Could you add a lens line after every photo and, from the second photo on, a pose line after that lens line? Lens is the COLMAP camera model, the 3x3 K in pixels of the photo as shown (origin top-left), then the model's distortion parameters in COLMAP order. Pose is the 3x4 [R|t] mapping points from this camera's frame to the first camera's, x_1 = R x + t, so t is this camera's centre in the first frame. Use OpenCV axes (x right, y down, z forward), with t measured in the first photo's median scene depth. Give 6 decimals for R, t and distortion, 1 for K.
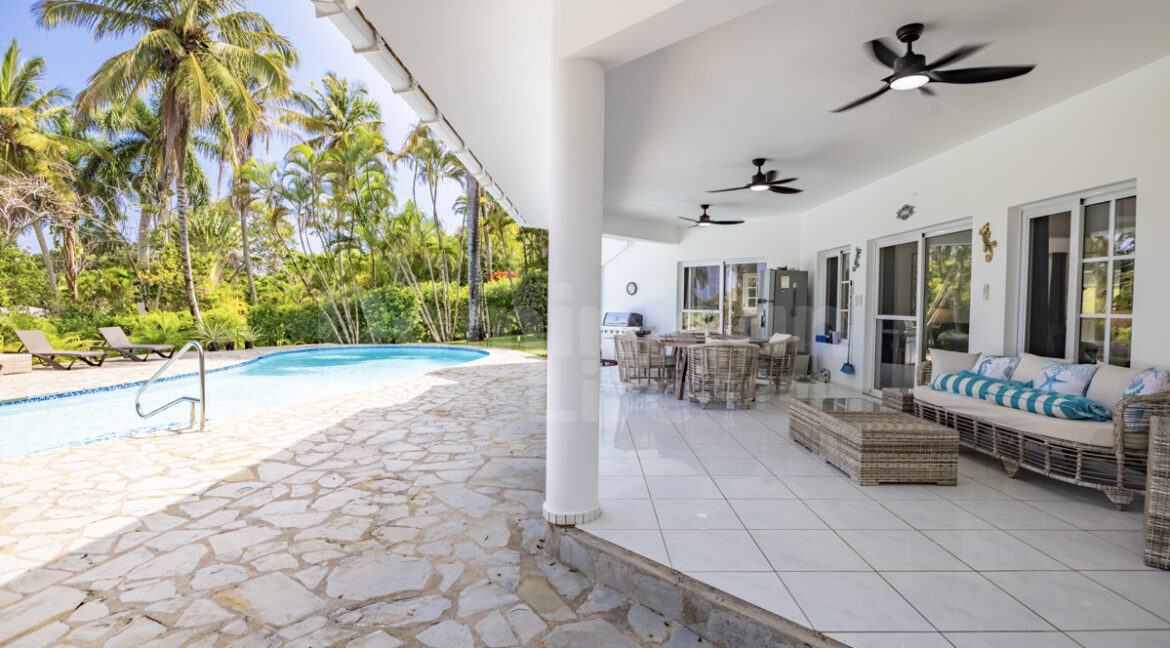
lens RADIAL K [[551.3, 0, 580.8], [0, 551.3, 318.3], [0, 0, 1]] dist [-0.044422, 0.009546]
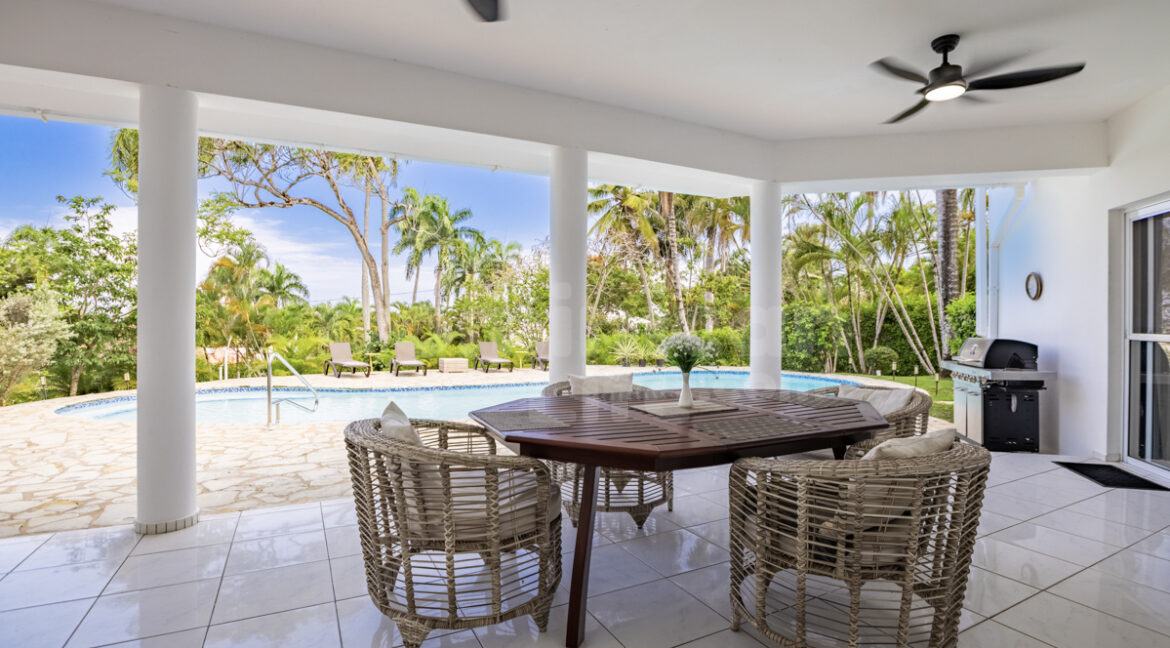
lens RADIAL K [[551.3, 0, 580.8], [0, 551.3, 318.3], [0, 0, 1]] dist [-0.044422, 0.009546]
pose [[0.479886, -0.009653, -0.877277, 0.230980], [-0.021348, 0.999515, -0.022675, -0.007570], [0.877071, 0.029610, 0.479448, 0.360236]]
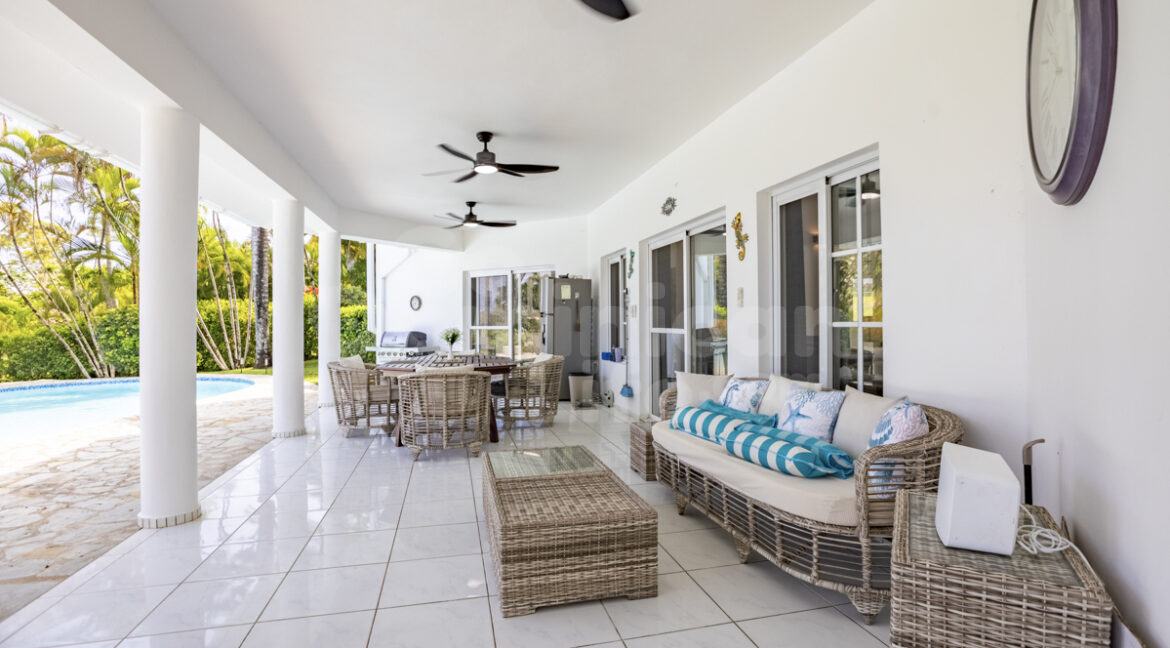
lens RADIAL K [[551.5, 0, 588.9], [0, 551.5, 312.1], [0, 0, 1]] dist [-0.073240, 0.034131]
pose [[0.964616, -0.017970, 0.263046, 0.099137], [0.028271, 0.998972, -0.035426, -0.001372], [-0.262139, 0.041609, 0.964133, 0.083965]]
